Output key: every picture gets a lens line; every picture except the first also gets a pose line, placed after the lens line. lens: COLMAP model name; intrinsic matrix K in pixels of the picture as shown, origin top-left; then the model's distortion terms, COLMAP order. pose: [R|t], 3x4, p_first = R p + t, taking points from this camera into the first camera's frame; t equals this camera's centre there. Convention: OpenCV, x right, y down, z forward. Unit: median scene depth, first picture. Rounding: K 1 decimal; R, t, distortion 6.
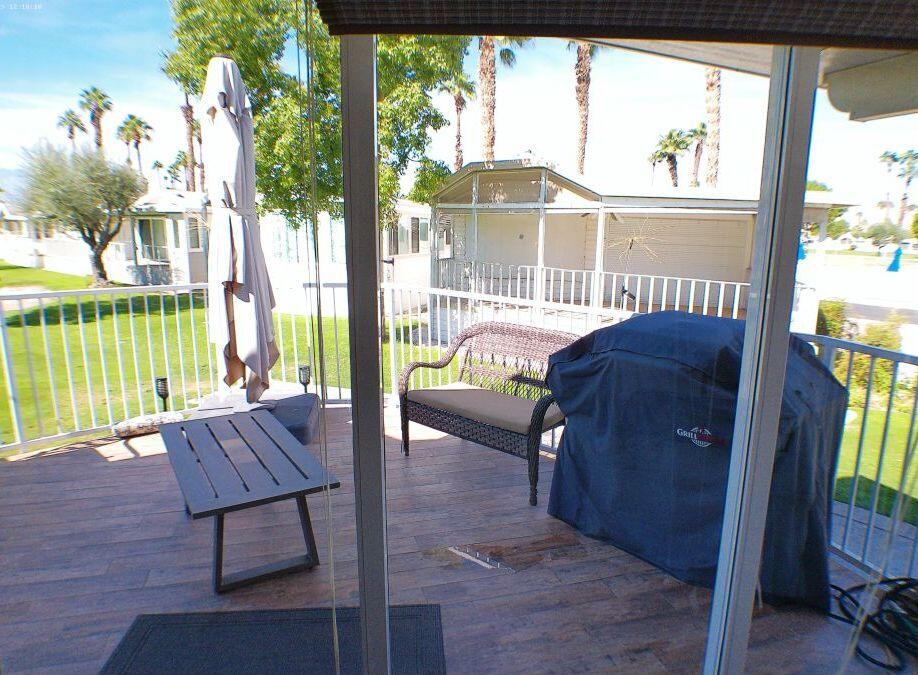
lens RADIAL K [[593.7, 0, 459.0], [0, 593.7, 337.5], [0, 0, 1]] dist [-0.003214, -0.000718]
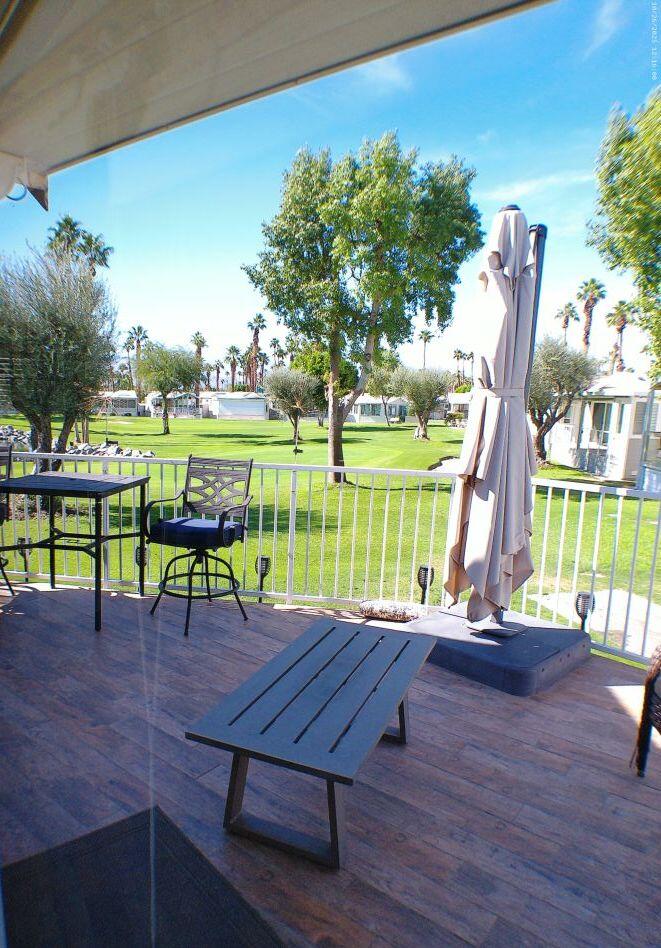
lens RADIAL K [[603.5, 0, 331.3], [0, 603.5, 502.7], [0, 0, 1]] dist [-0.035854, -0.002035]
pose [[0.582724, 0.147096, -0.799247, 0.049191], [-0.172791, 0.983421, 0.055011, -0.017749], [0.794088, 0.106046, 0.598480, 0.087388]]
